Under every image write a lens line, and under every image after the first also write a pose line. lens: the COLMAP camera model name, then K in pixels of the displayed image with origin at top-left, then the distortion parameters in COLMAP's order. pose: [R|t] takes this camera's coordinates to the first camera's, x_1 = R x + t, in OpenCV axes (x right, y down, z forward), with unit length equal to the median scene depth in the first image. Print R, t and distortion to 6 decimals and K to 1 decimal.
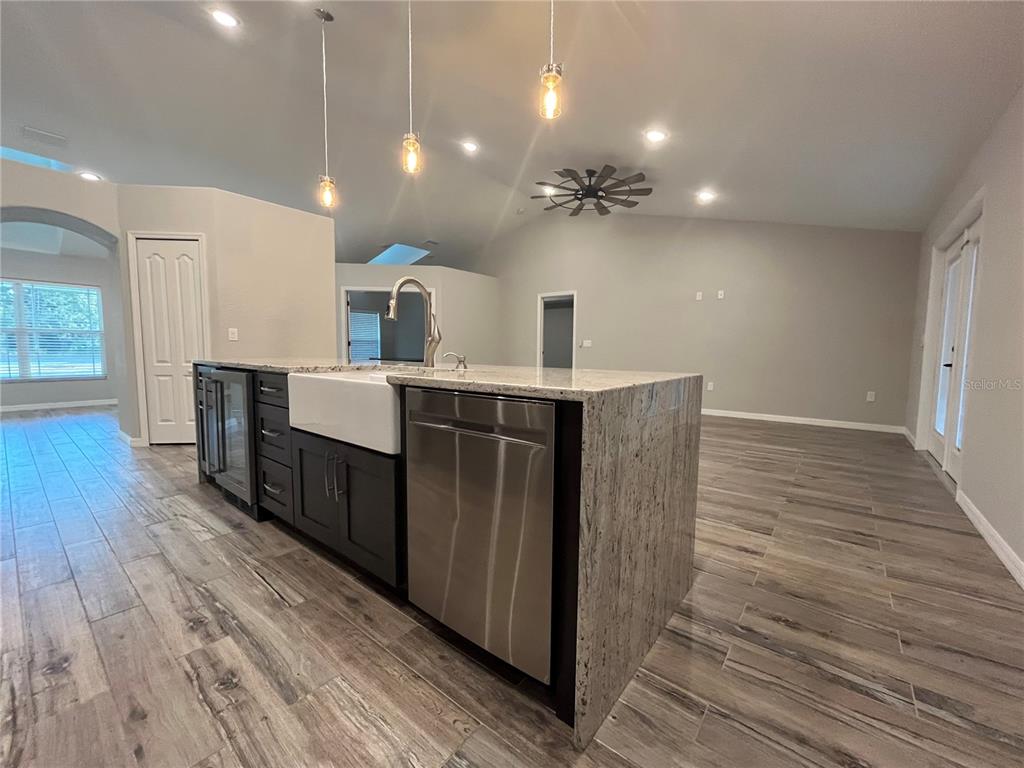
lens RADIAL K [[413.8, 0, 511.8], [0, 413.8, 381.0], [0, 0, 1]] dist [-0.004092, -0.000070]
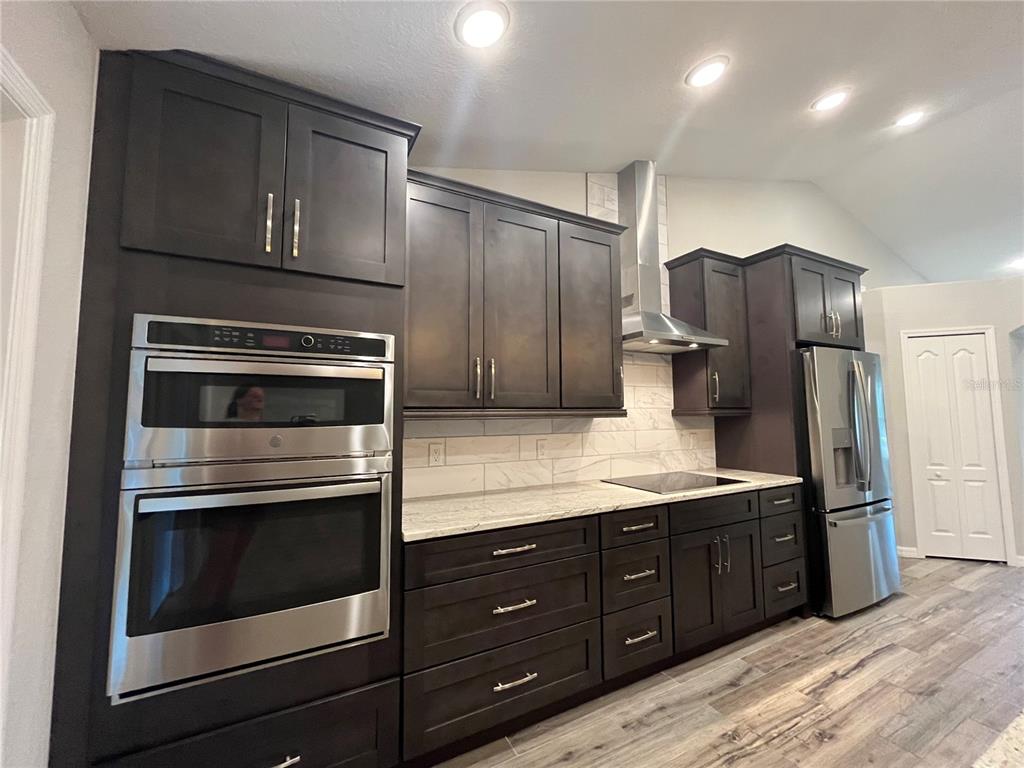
lens RADIAL K [[413.8, 0, 513.3], [0, 413.8, 382.6], [0, 0, 1]] dist [-0.004092, -0.000070]
pose [[-0.403837, -0.076413, -0.911634, 0.424384], [-0.060131, 0.996568, -0.056895, -0.218404], [0.912853, 0.031841, -0.407046, 0.420433]]
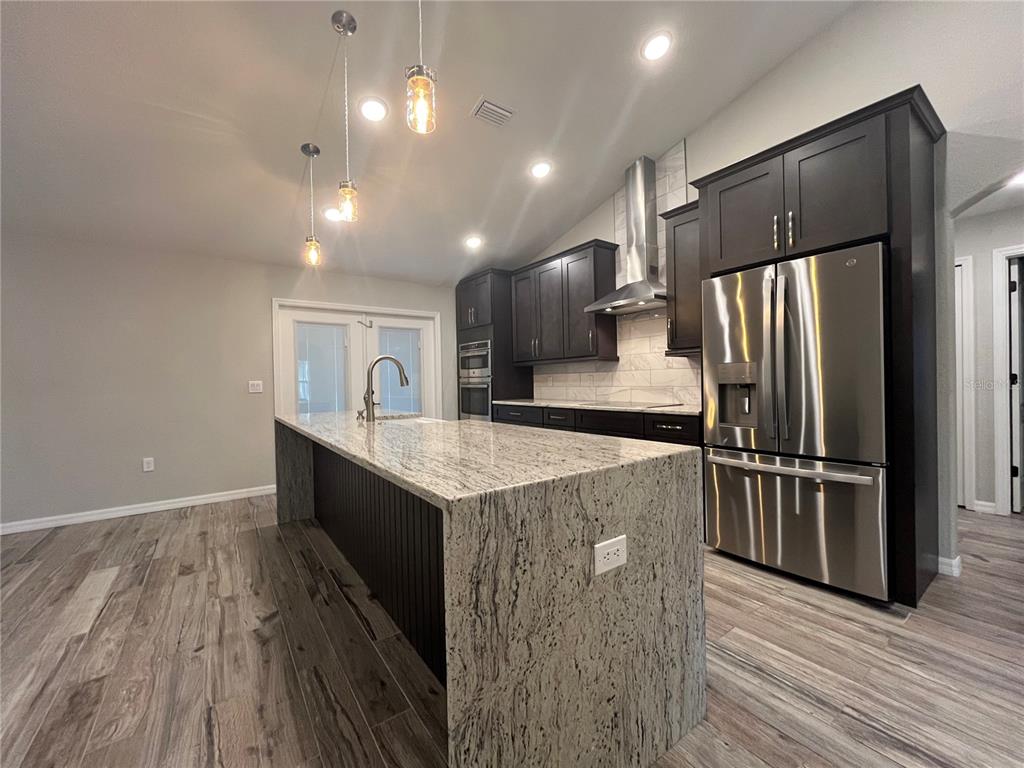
lens RADIAL K [[413.8, 0, 511.6], [0, 413.8, 382.4], [0, 0, 1]] dist [-0.004092, -0.000070]
pose [[-0.963871, 0.010425, 0.266165, -1.126574], [0.032396, 0.996404, 0.078290, -0.280180], [-0.264392, 0.084084, -0.960743, 2.472302]]
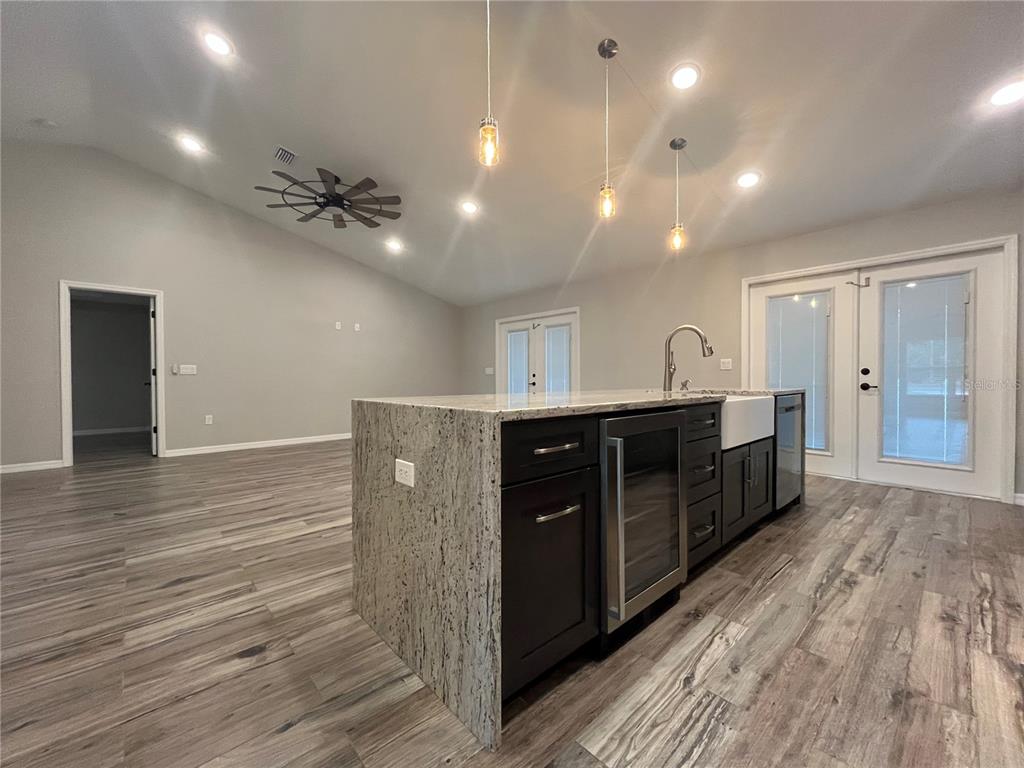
lens RADIAL K [[413.8, 0, 512.3], [0, 413.8, 382.9], [0, 0, 1]] dist [-0.004092, -0.000070]
pose [[0.151712, -0.020600, 0.988210, -1.856528], [0.079585, 0.996791, 0.008561, -0.129354], [-0.985216, 0.077348, 0.152864, 1.512052]]
